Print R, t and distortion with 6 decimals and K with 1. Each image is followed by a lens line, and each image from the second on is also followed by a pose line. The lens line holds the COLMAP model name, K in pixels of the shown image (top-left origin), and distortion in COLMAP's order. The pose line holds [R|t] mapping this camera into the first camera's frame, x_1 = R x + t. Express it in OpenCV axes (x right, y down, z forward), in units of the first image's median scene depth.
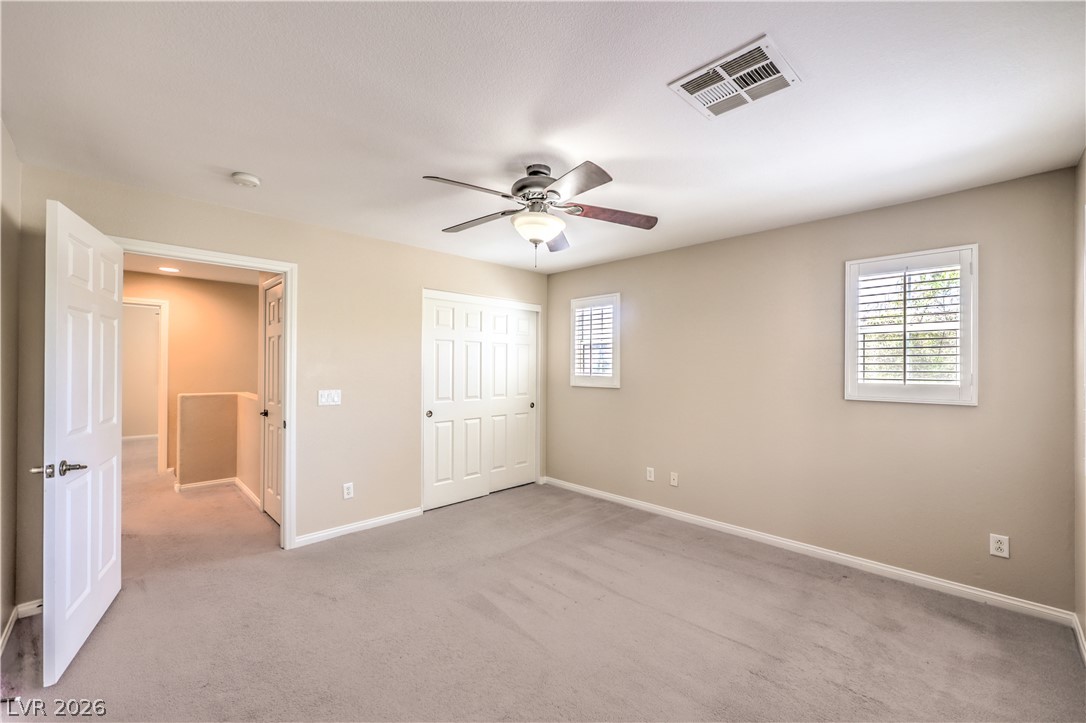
lens RADIAL K [[444.0, 0, 545.5], [0, 444.0, 373.4], [0, 0, 1]] dist [-0.001561, -0.000191]
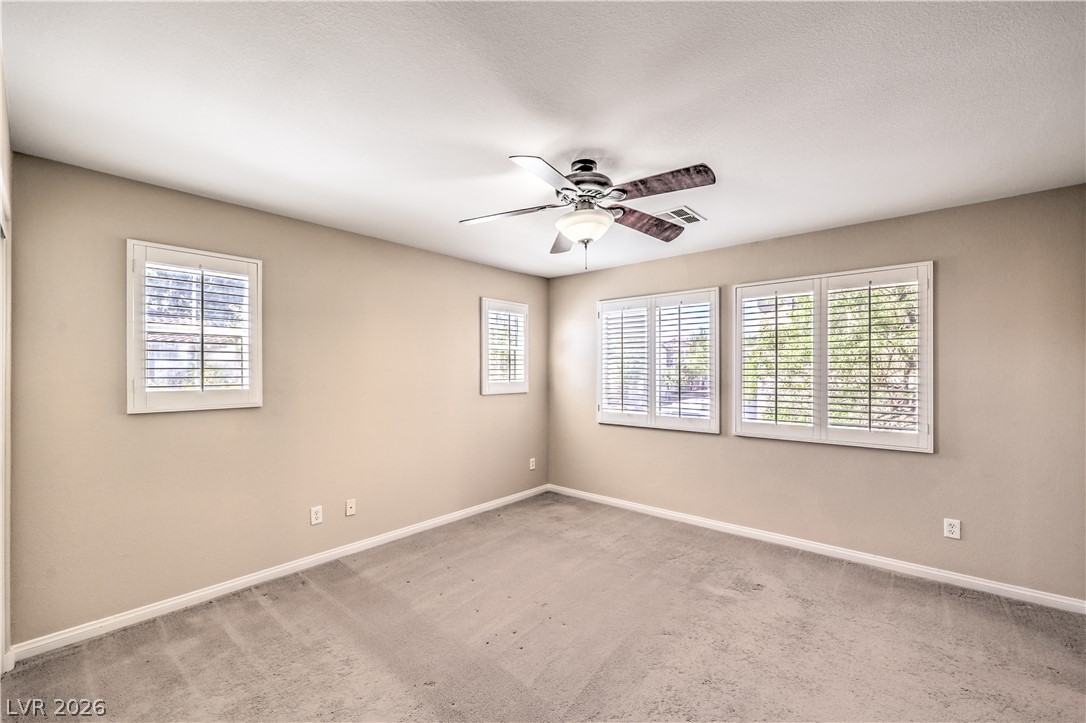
lens RADIAL K [[434.5, 0, 542.8], [0, 434.5, 365.7], [0, 0, 1]] dist [0.001110, -0.005442]
pose [[-0.085131, 0.013129, 0.996283, -0.598377], [0.017890, 0.999772, -0.011647, -0.014812], [-0.996209, 0.016832, -0.085346, 0.744290]]
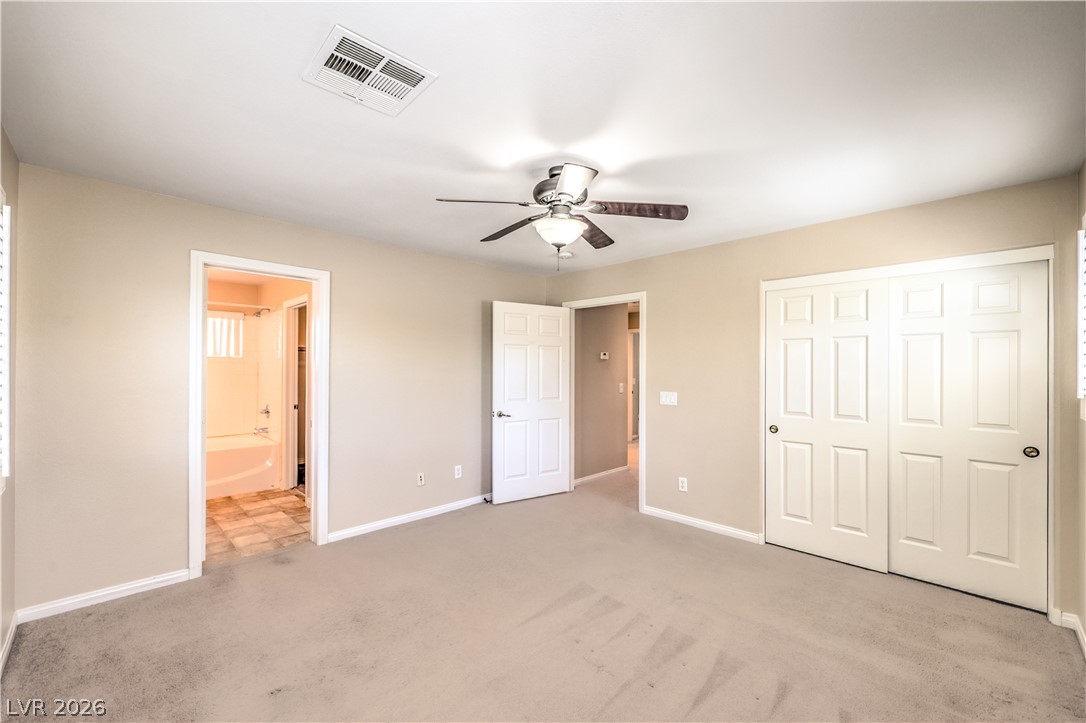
lens RADIAL K [[444.0, 0, 545.5], [0, 444.0, 373.4], [0, 0, 1]] dist [-0.001561, -0.000191]
pose [[0.004657, 0.003485, -0.999983, 0.617797], [-0.022797, 0.999734, 0.003378, -0.006657], [0.999729, 0.022781, 0.004735, 0.612844]]
